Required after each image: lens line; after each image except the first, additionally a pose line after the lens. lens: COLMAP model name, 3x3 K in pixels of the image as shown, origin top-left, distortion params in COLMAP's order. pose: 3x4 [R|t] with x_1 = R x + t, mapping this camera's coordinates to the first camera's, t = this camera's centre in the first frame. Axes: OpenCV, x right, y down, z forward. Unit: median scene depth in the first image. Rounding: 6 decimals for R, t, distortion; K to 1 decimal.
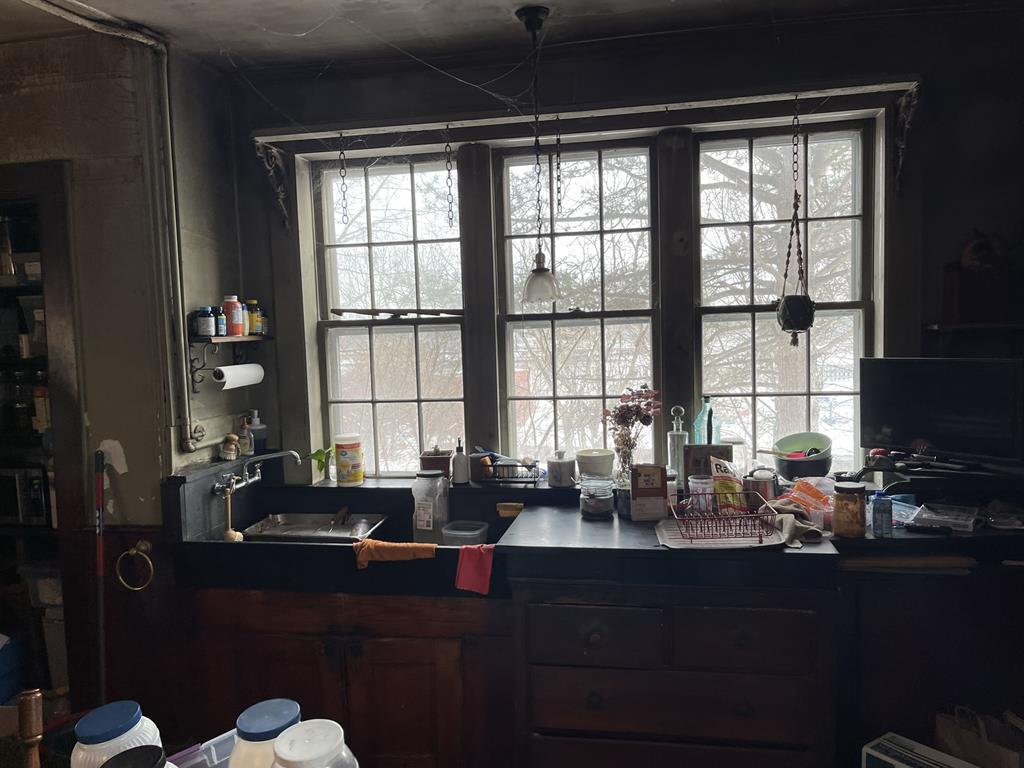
lens RADIAL K [[766.3, 0, 506.6], [0, 766.3, 380.3], [0, 0, 1]] dist [0.088904, -0.118318]
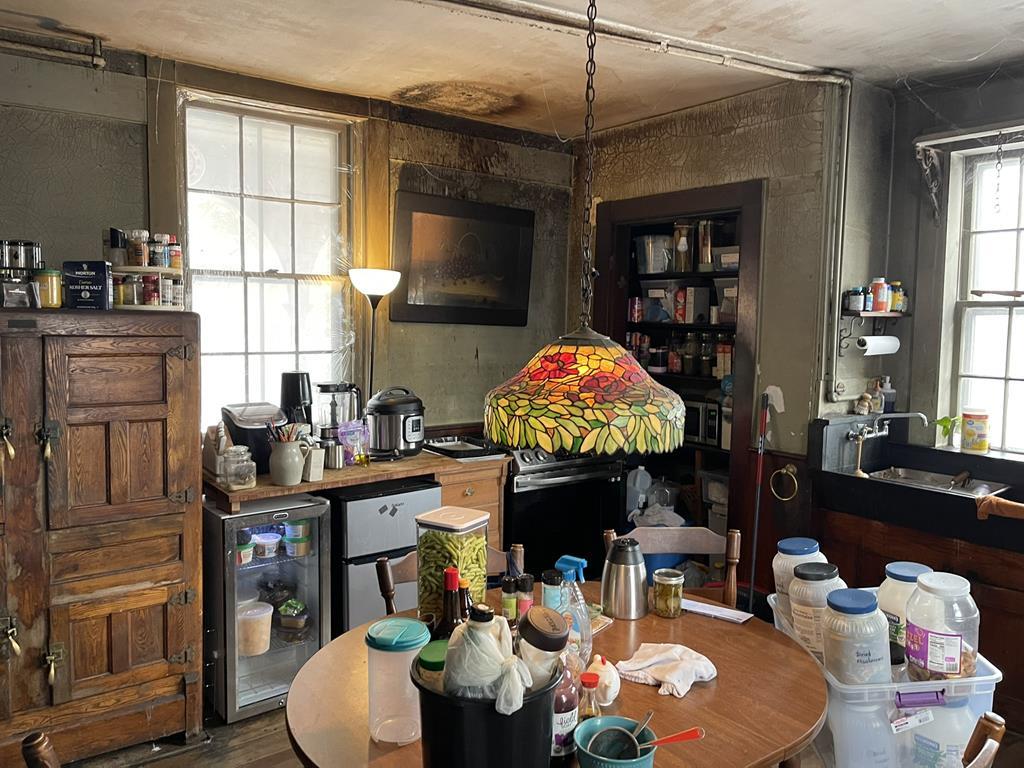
lens RADIAL K [[766.3, 0, 506.6], [0, 766.3, 380.3], [0, 0, 1]] dist [0.088904, -0.118318]
pose [[0.739718, 0.091914, -0.666610, 0.035840], [-0.078309, 0.995655, 0.050386, 0.033472], [0.668345, 0.014930, 0.743702, -0.284340]]
